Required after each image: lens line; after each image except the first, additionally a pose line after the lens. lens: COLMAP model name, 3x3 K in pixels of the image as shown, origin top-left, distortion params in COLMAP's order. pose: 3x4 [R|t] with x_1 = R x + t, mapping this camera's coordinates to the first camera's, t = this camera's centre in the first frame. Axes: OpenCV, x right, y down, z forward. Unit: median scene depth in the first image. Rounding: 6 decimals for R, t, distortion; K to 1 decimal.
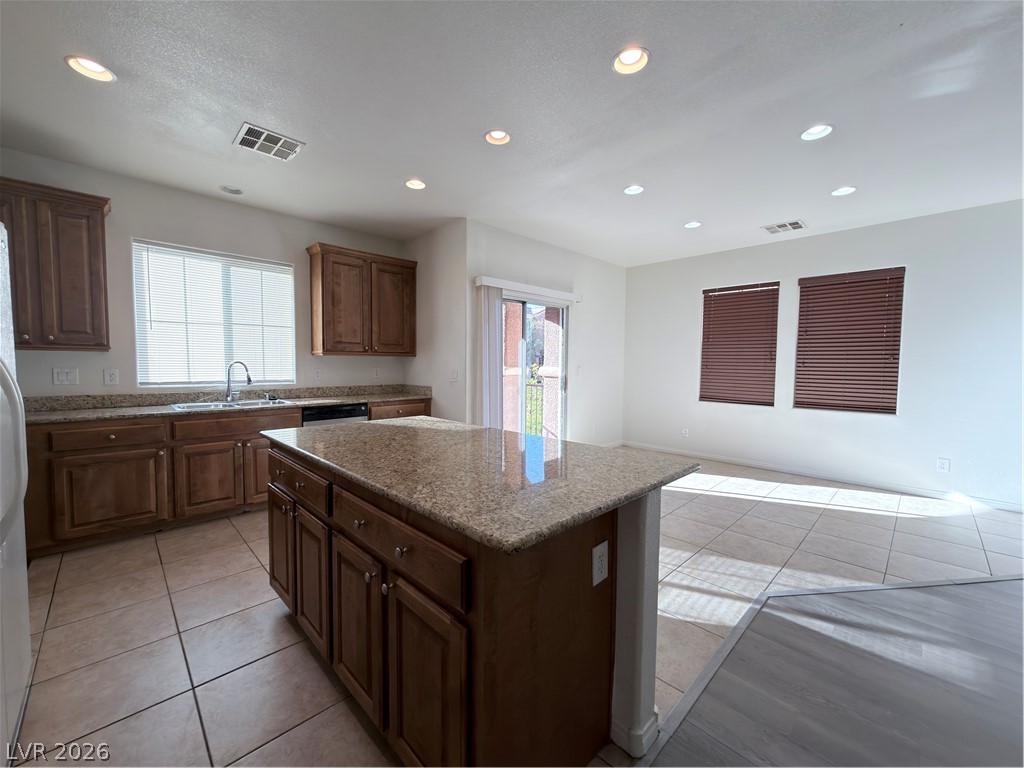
lens RADIAL K [[409.5, 0, 510.0], [0, 409.5, 384.8], [0, 0, 1]] dist [0.000396, -0.000051]
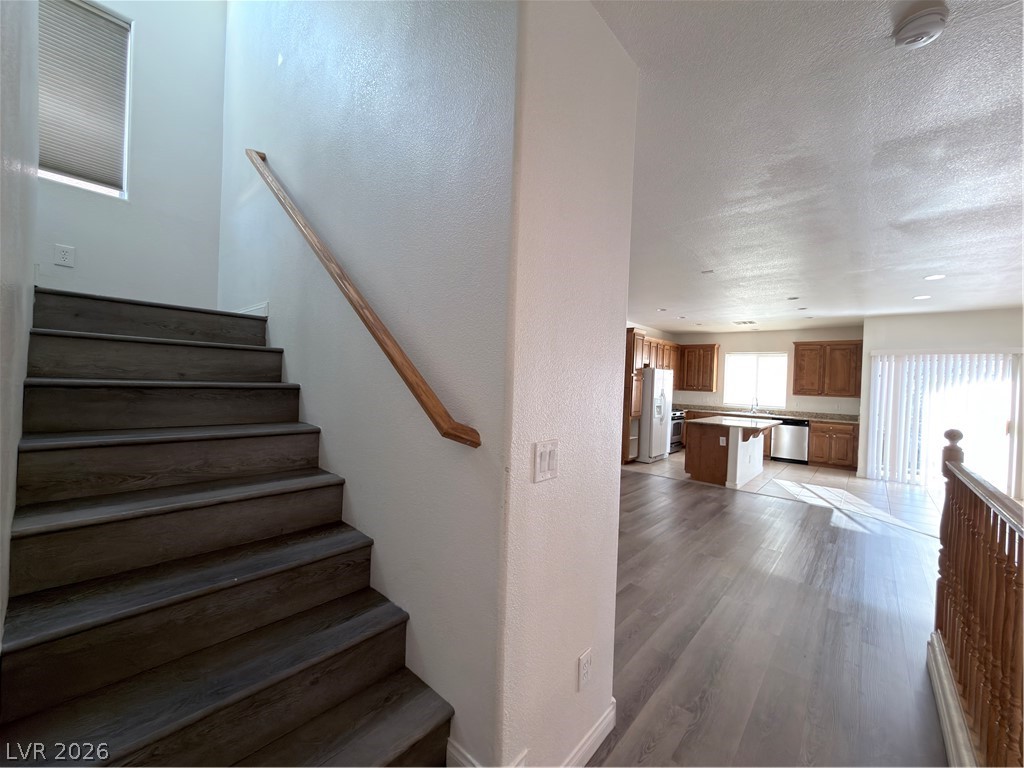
lens RADIAL K [[409.5, 0, 510.0], [0, 409.5, 384.8], [0, 0, 1]] dist [0.000396, -0.000051]
pose [[0.076076, 0.002144, -0.997100, 1.577793], [-0.091299, 0.995812, -0.004824, 0.015542], [0.992913, 0.091401, 0.075953, -0.607450]]
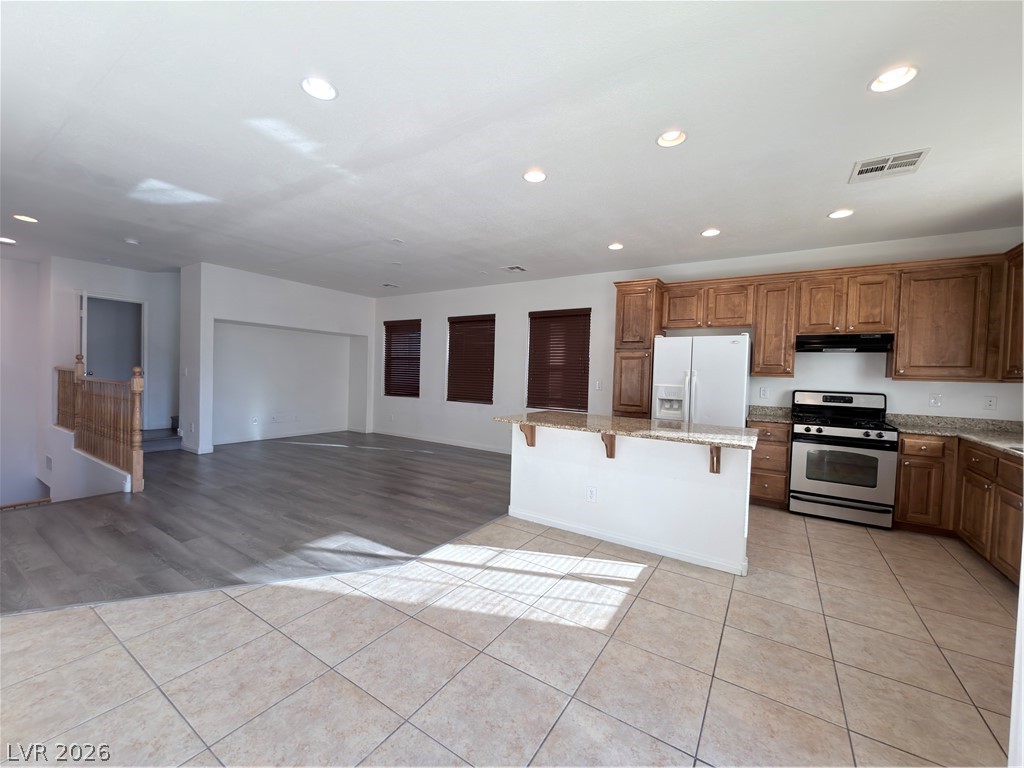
lens RADIAL K [[409.5, 0, 510.0], [0, 409.5, 384.8], [0, 0, 1]] dist [0.000396, -0.000051]
pose [[-0.974449, -0.032862, -0.222192, 0.355555], [-0.051866, 0.995425, 0.080243, -0.069874], [0.218539, 0.089717, -0.971695, 1.294232]]
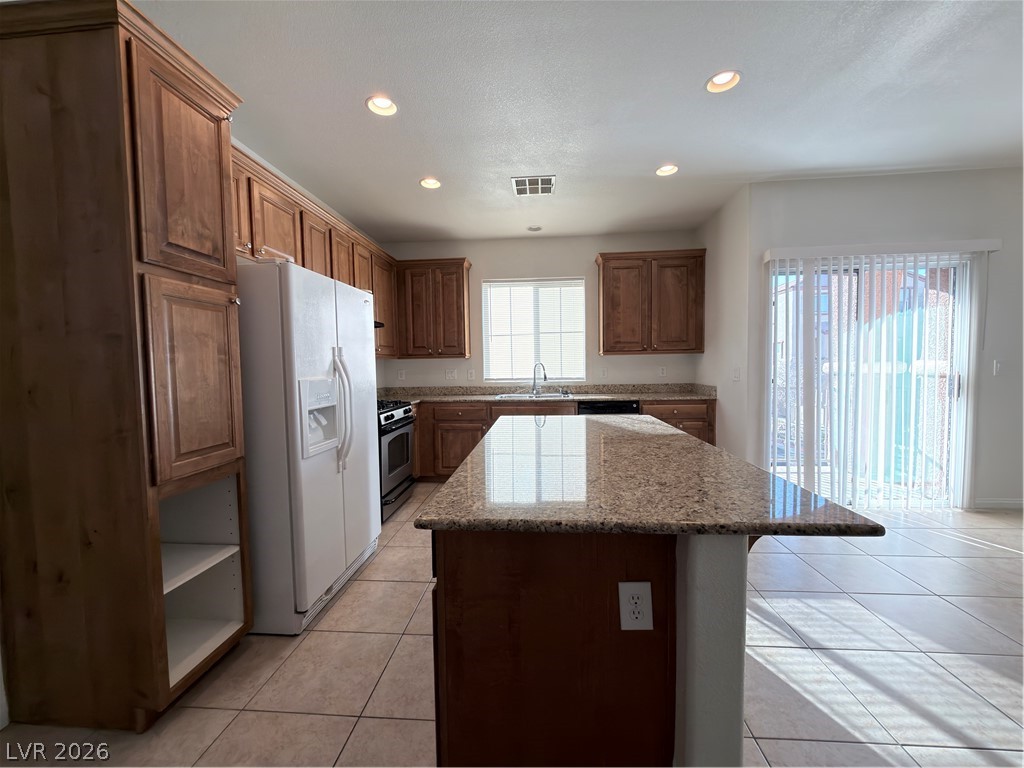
lens RADIAL K [[409.5, 0, 510.0], [0, 409.5, 384.8], [0, 0, 1]] dist [0.000396, -0.000051]
pose [[0.655065, 0.018647, -0.755343, 0.221508], [-0.018224, 0.999795, 0.008877, 0.001707], [0.755353, 0.007951, 0.655270, 0.100382]]
